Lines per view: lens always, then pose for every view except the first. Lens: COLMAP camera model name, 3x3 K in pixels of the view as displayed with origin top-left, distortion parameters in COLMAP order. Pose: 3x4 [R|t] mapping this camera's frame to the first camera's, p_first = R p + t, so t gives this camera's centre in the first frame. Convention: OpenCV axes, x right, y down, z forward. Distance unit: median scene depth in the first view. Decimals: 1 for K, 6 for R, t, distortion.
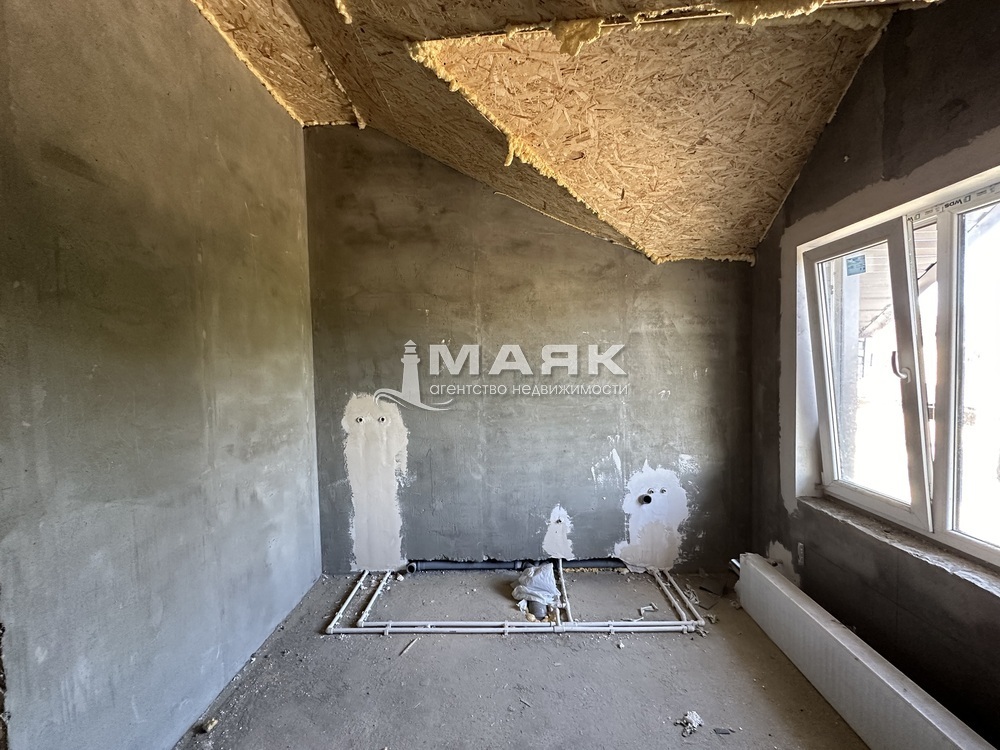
lens RADIAL K [[398.5, 0, 500.0], [0, 398.5, 375.0], [0, 0, 1]] dist [-0.003066, 0.000724]
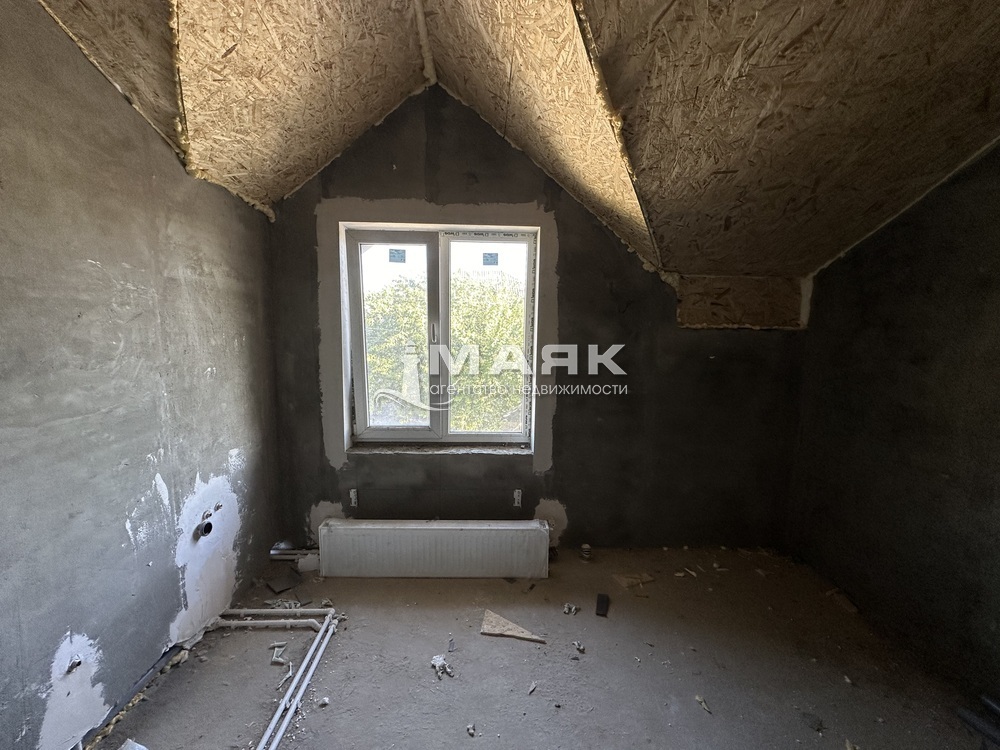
lens RADIAL K [[398.5, 0, 500.0], [0, 398.5, 375.0], [0, 0, 1]] dist [-0.003066, 0.000724]
pose [[-0.064003, -0.094445, 0.993471, -0.319140], [0.021113, 0.995161, 0.095965, -0.004988], [-0.997726, 0.027117, -0.061699, 0.537427]]
